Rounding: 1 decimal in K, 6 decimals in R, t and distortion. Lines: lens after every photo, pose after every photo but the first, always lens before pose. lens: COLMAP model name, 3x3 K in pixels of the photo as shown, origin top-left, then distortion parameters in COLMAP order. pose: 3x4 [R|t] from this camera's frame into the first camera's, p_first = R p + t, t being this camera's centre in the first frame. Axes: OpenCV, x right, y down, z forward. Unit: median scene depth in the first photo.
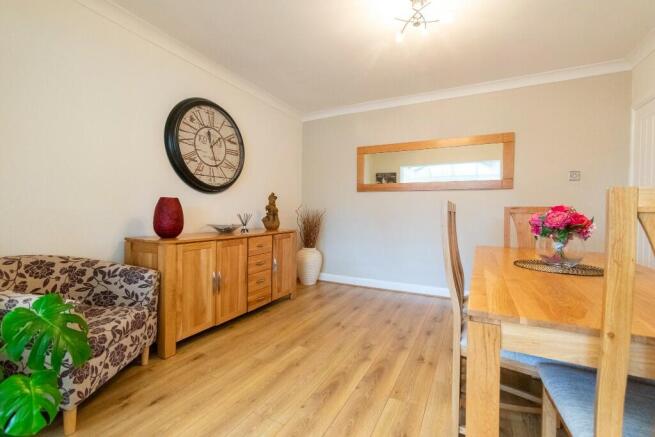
lens RADIAL K [[289.5, 0, 328.1], [0, 289.5, 215.7], [0, 0, 1]] dist [-0.001379, -0.000555]
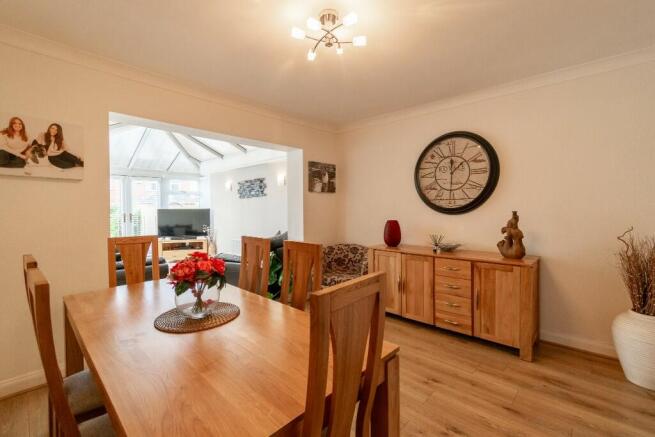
lens RADIAL K [[284.6, 0, 327.5], [0, 284.6, 218.5], [0, 0, 1]] dist [0.001424, 0.000018]
pose [[-0.275175, 0.025274, -0.961062, 0.811495], [-0.009494, 0.999534, 0.029004, -0.091217], [0.961347, 0.017105, -0.274807, 0.860160]]
